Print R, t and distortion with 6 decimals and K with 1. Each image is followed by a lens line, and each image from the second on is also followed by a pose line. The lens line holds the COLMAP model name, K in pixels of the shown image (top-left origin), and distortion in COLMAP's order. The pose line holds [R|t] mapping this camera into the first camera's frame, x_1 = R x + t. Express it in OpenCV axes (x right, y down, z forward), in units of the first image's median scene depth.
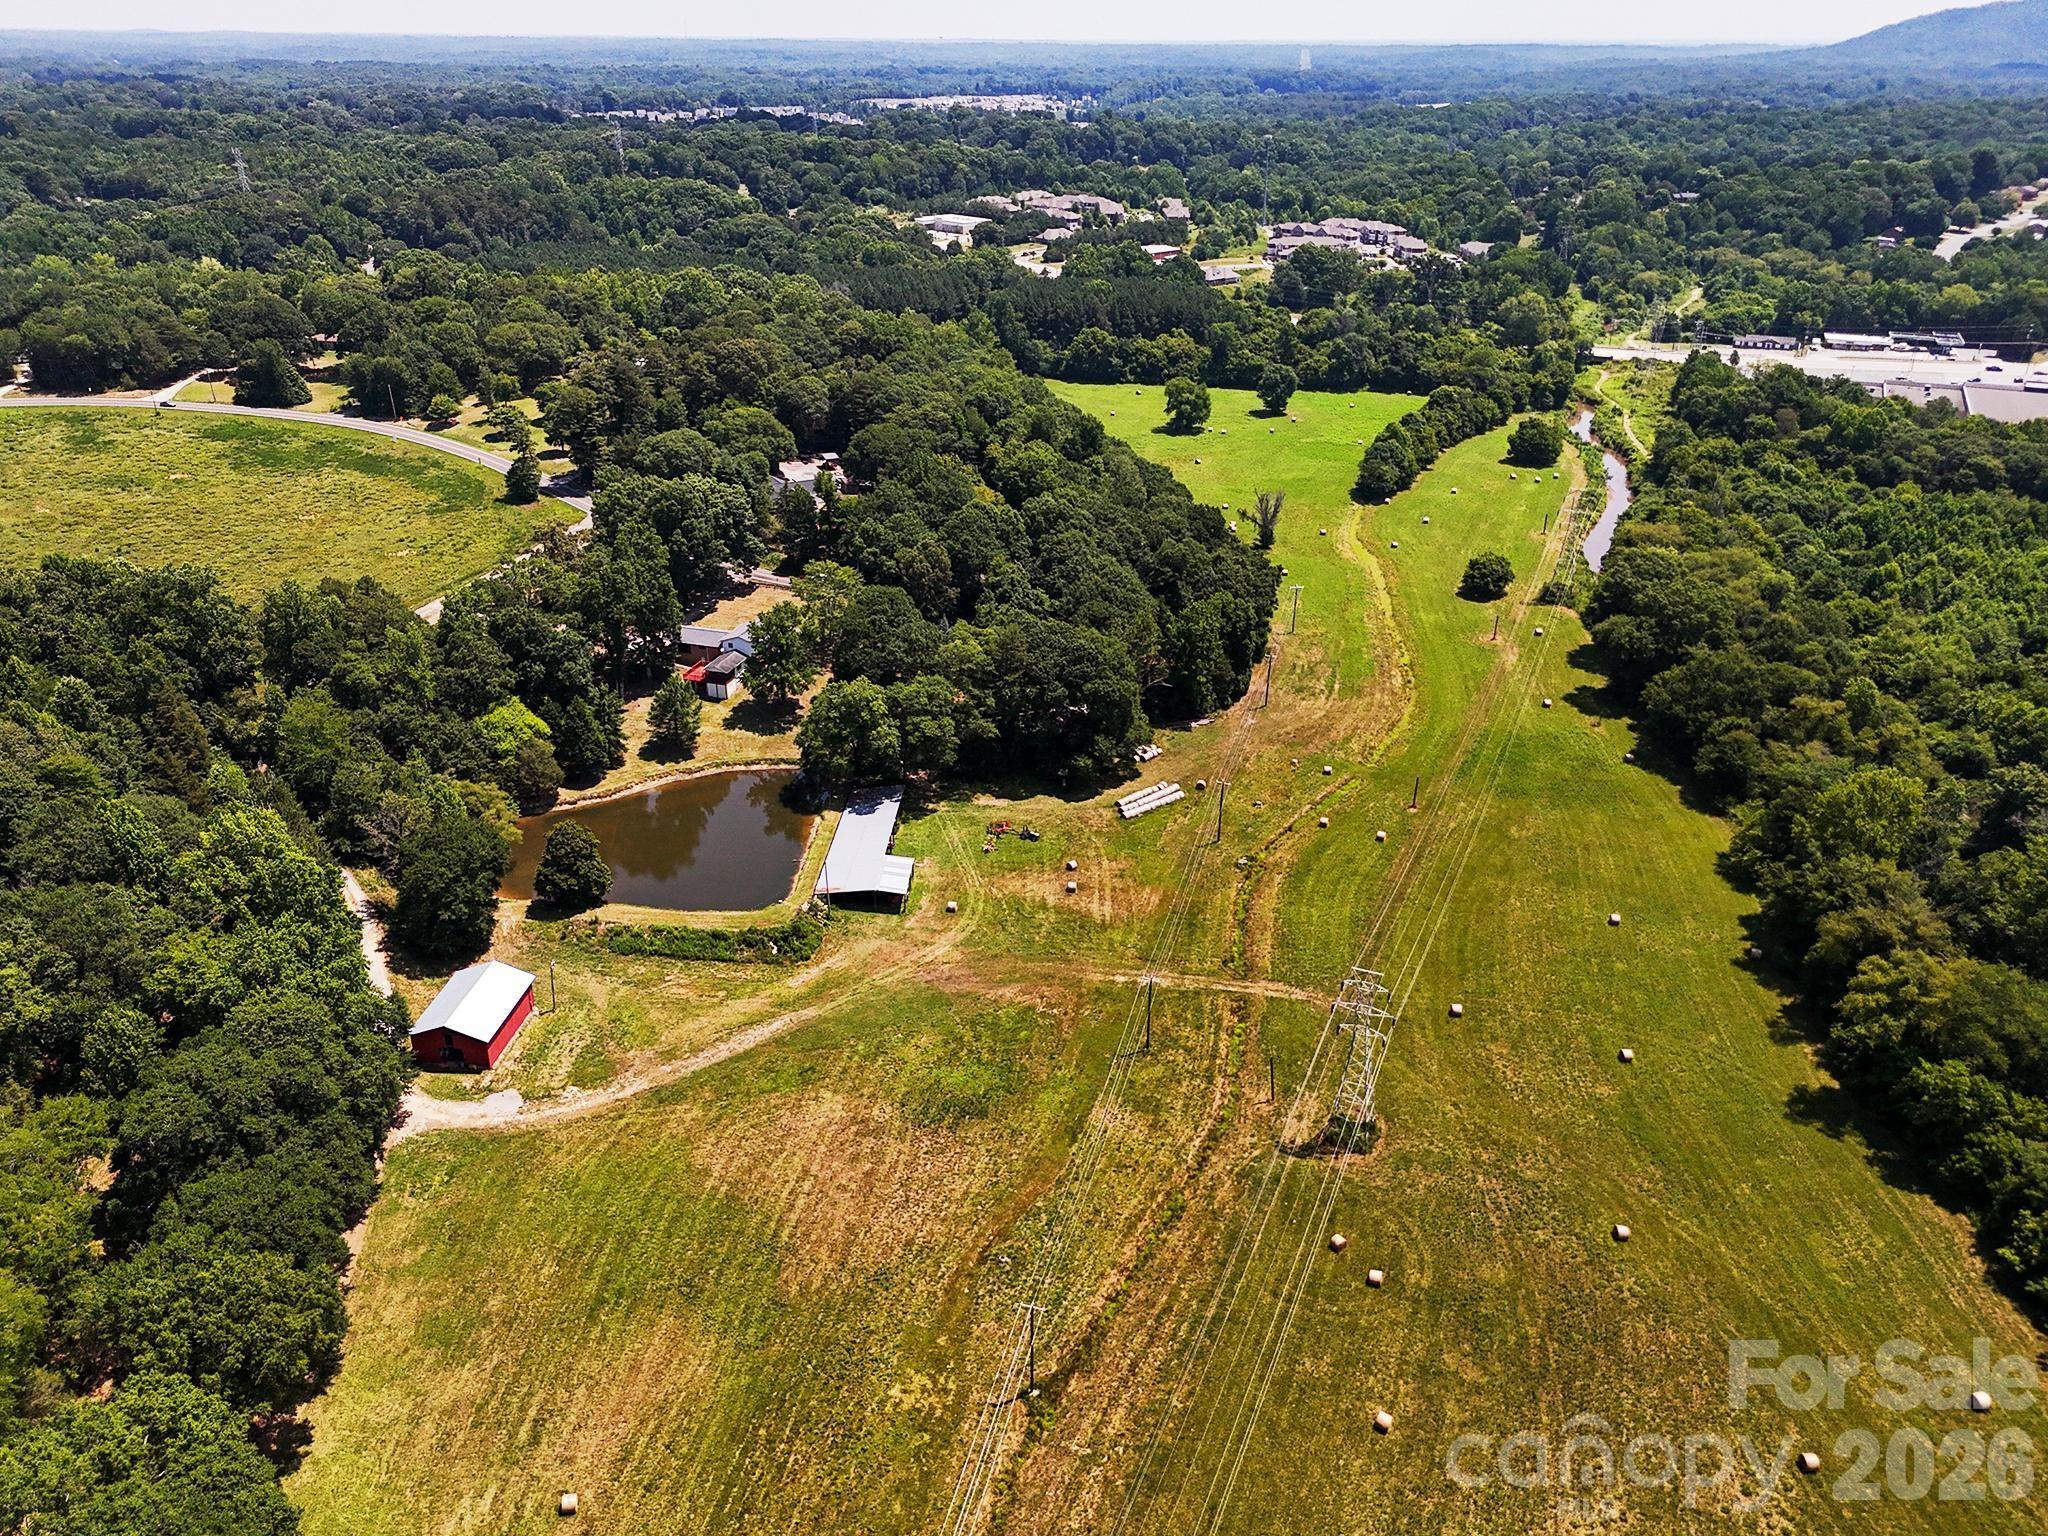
lens RADIAL K [[1431.8, 0, 1033.9], [0, 1431.8, 768.3], [0, 0, 1]] dist [0.073071, -0.001289]
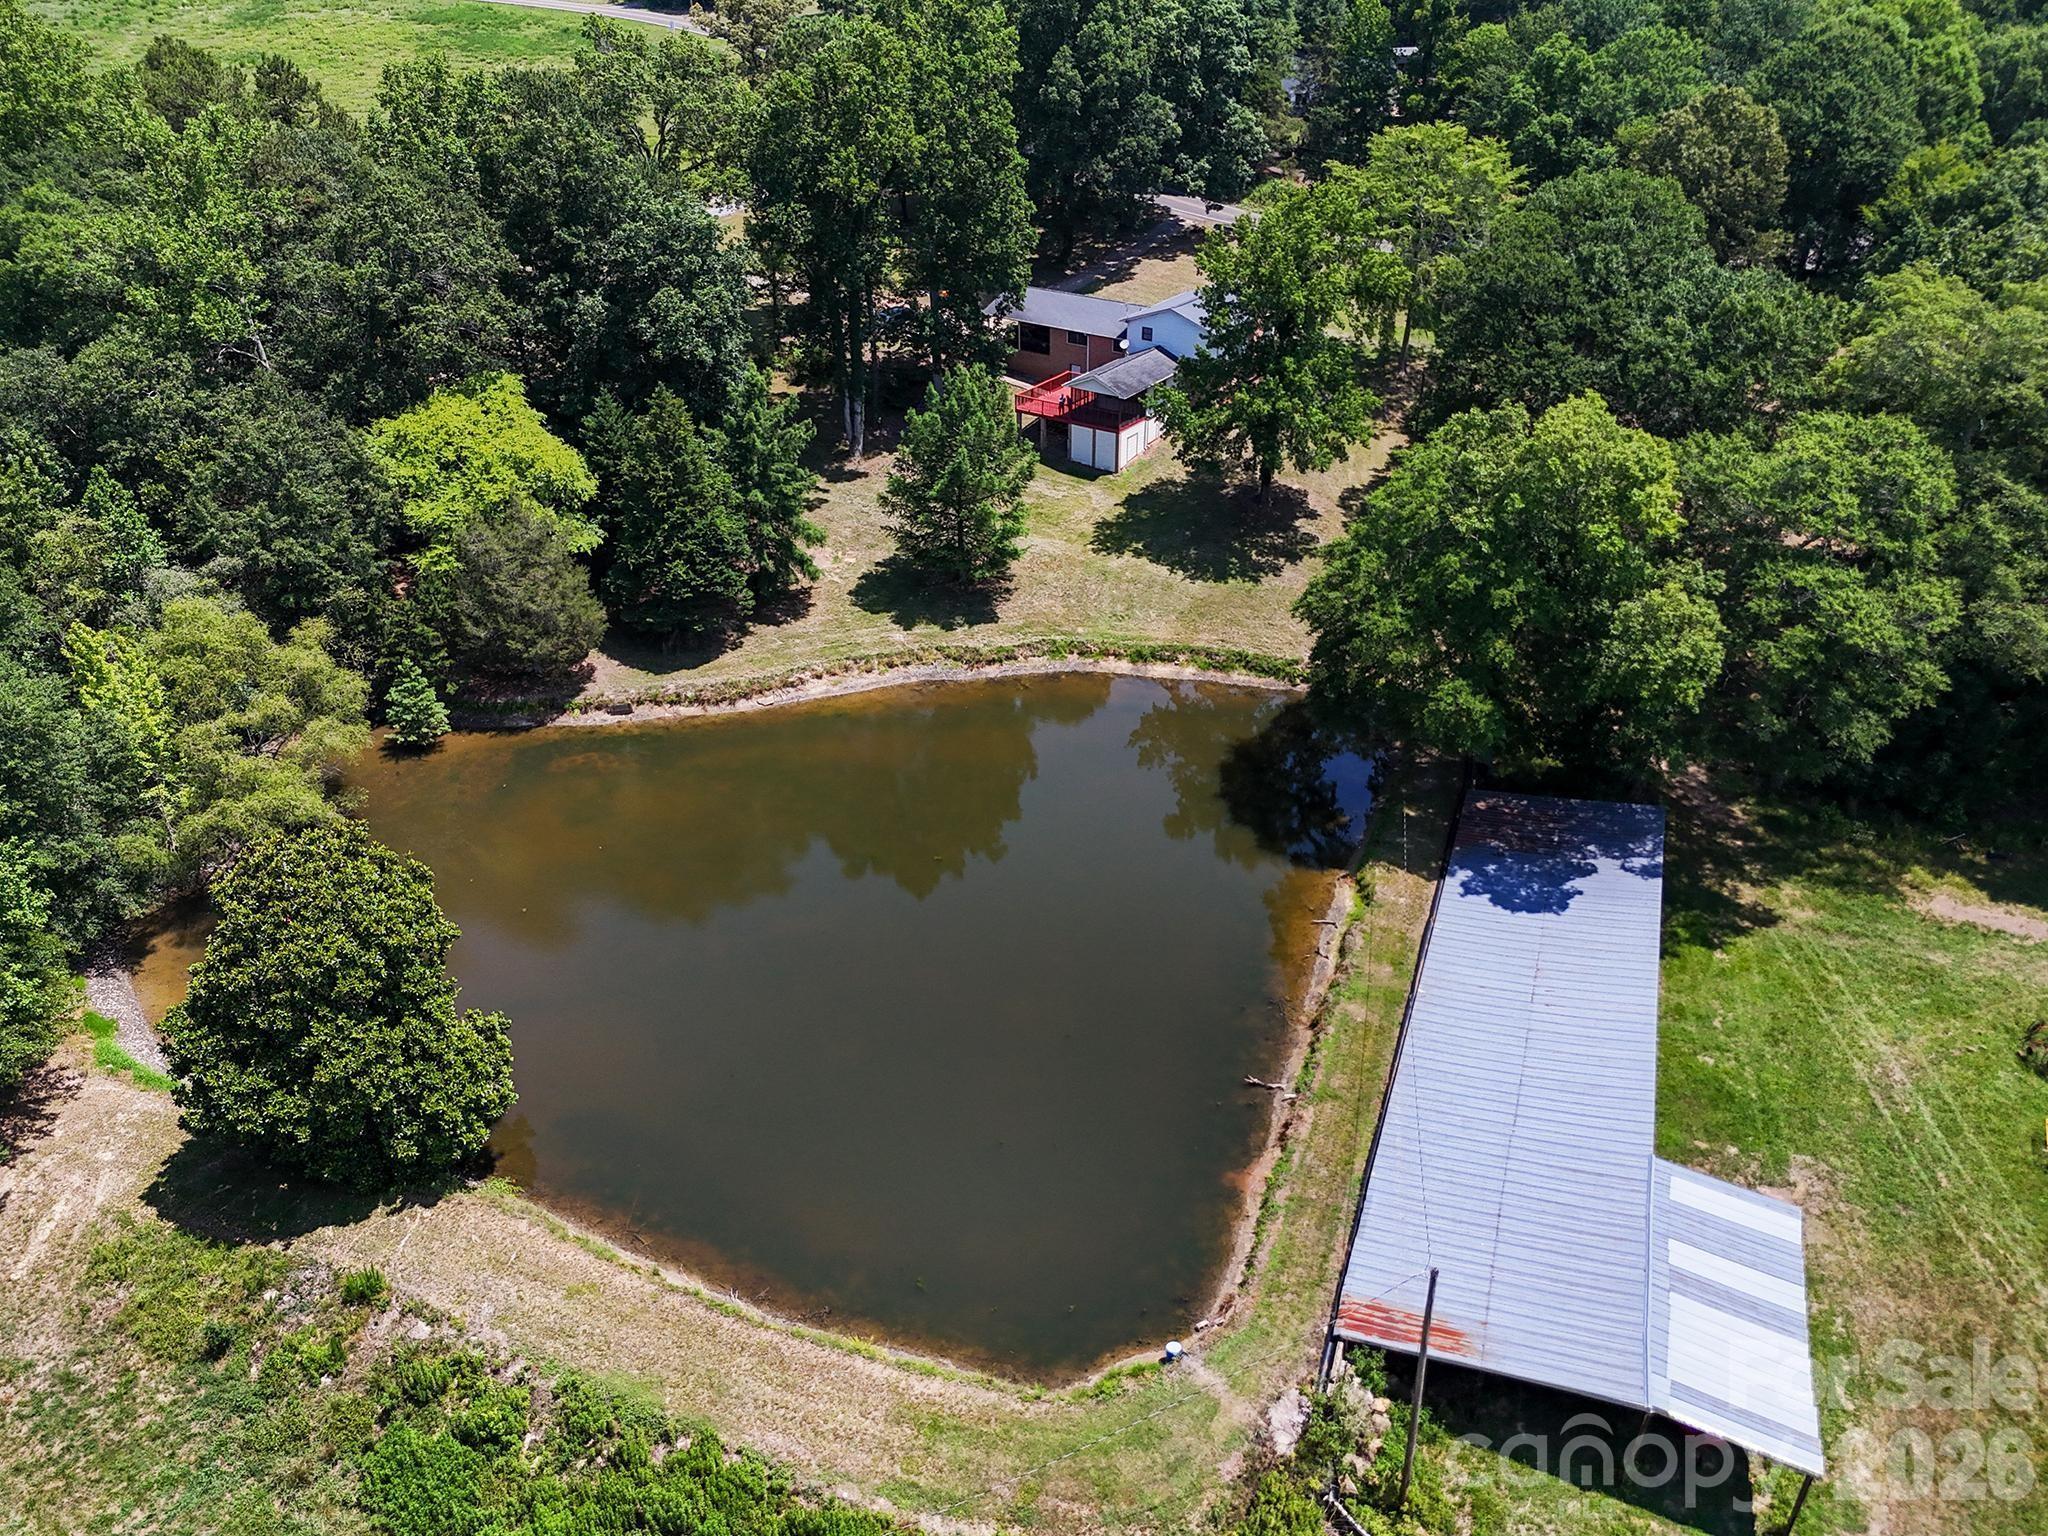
lens RADIAL K [[1431.8, 0, 1033.9], [0, 1431.8, 768.3], [0, 0, 1]] dist [0.073071, -0.001289]
pose [[0.949093, 0.153279, -0.275189, -0.127472], [-0.127766, 0.985855, 0.108468, -0.010784], [0.287922, -0.067787, 0.955252, 0.675163]]
